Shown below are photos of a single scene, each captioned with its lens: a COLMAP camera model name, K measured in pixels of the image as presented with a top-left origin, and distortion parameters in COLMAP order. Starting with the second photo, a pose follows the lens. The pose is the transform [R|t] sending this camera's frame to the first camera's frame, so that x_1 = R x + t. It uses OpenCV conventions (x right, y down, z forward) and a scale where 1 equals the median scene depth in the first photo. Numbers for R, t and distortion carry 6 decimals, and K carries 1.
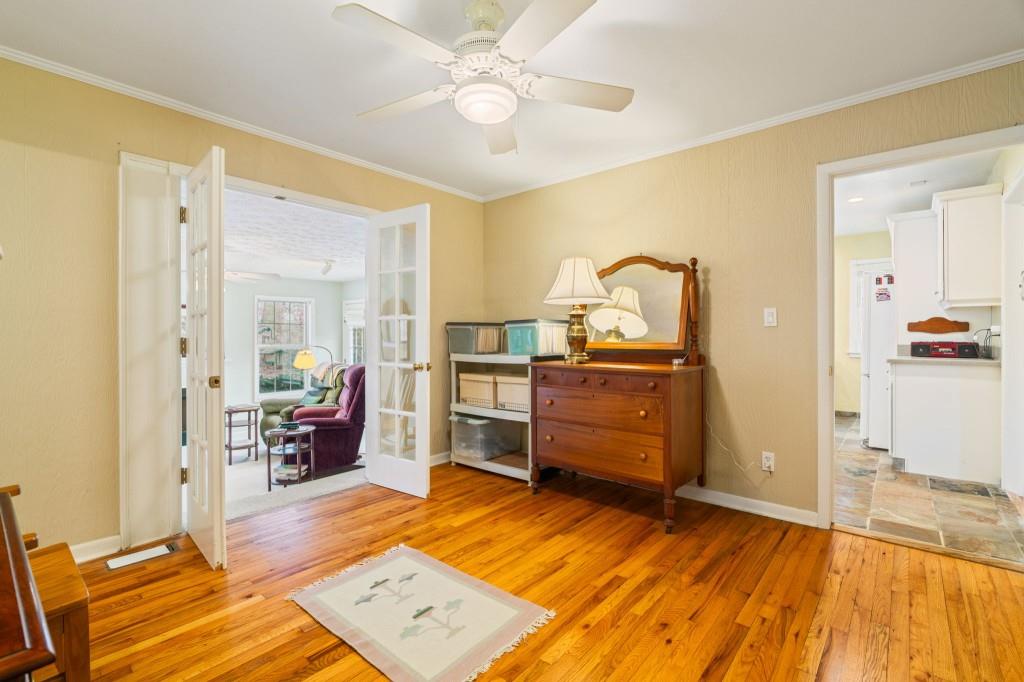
lens RADIAL K [[465.0, 0, 517.1], [0, 465.0, 333.3], [0, 0, 1]] dist [-0.002766, 0.002022]
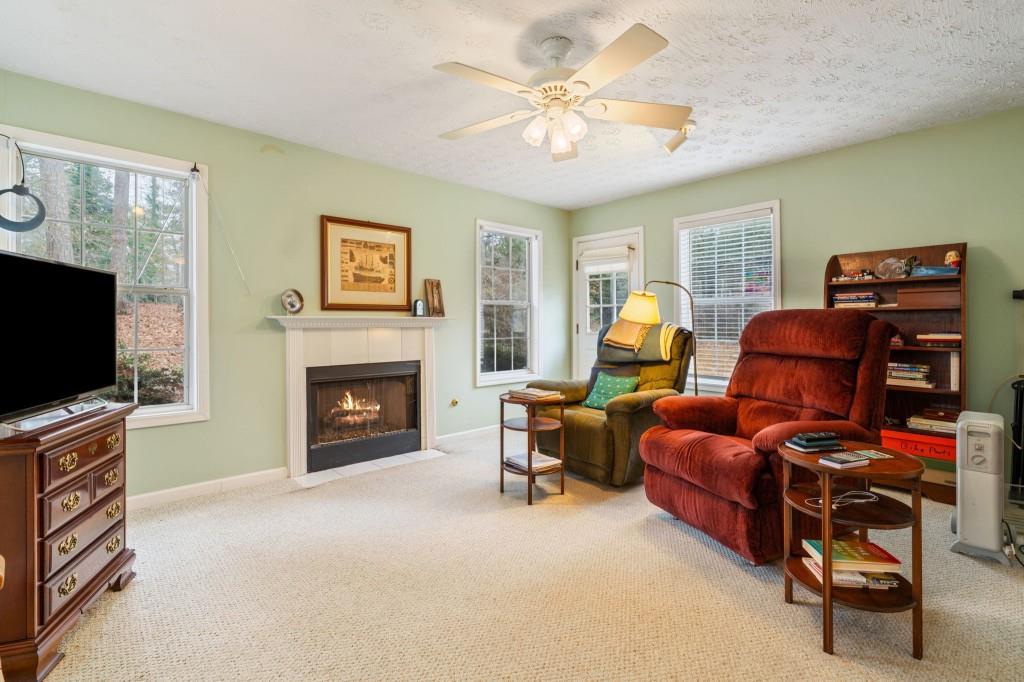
lens RADIAL K [[465.0, 0, 508.8], [0, 465.0, 320.0], [0, 0, 1]] dist [-0.002766, 0.002022]
pose [[0.992370, -0.001817, -0.123283, -0.508410], [0.000563, 0.999948, -0.010210, 0.073406], [0.123296, 0.010062, 0.992319, 0.429579]]
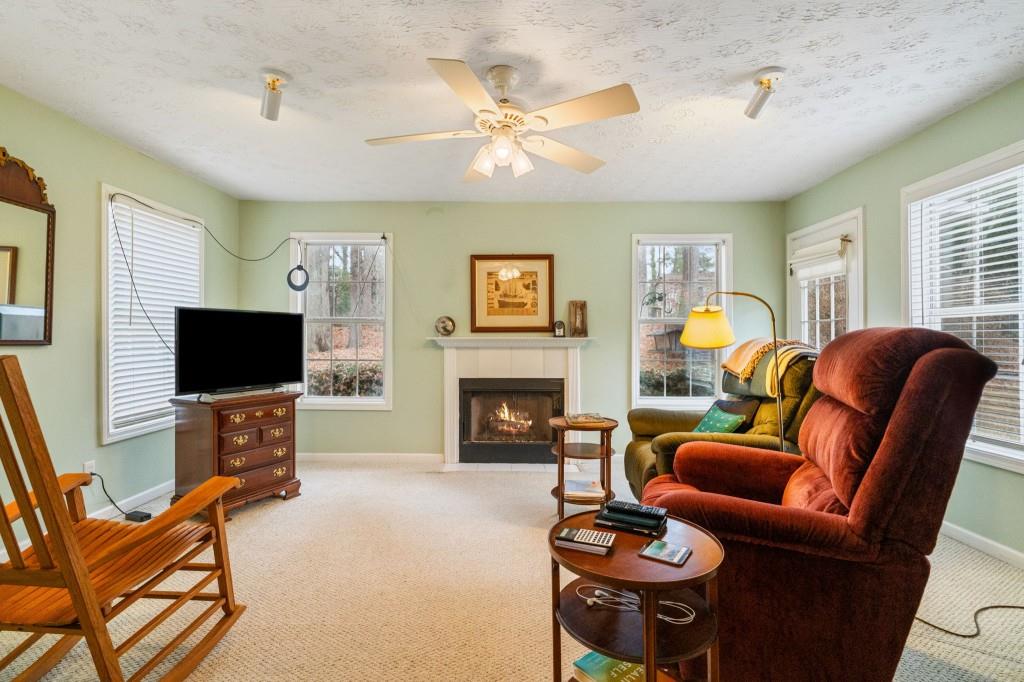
lens RADIAL K [[465.0, 0, 507.7], [0, 465.0, 333.2], [0, 0, 1]] dist [-0.002766, 0.002022]
pose [[0.644764, -0.009092, -0.764327, -0.235221], [-0.003285, 0.999887, -0.014665, 0.066610], [0.764374, 0.011966, 0.644662, 0.556807]]
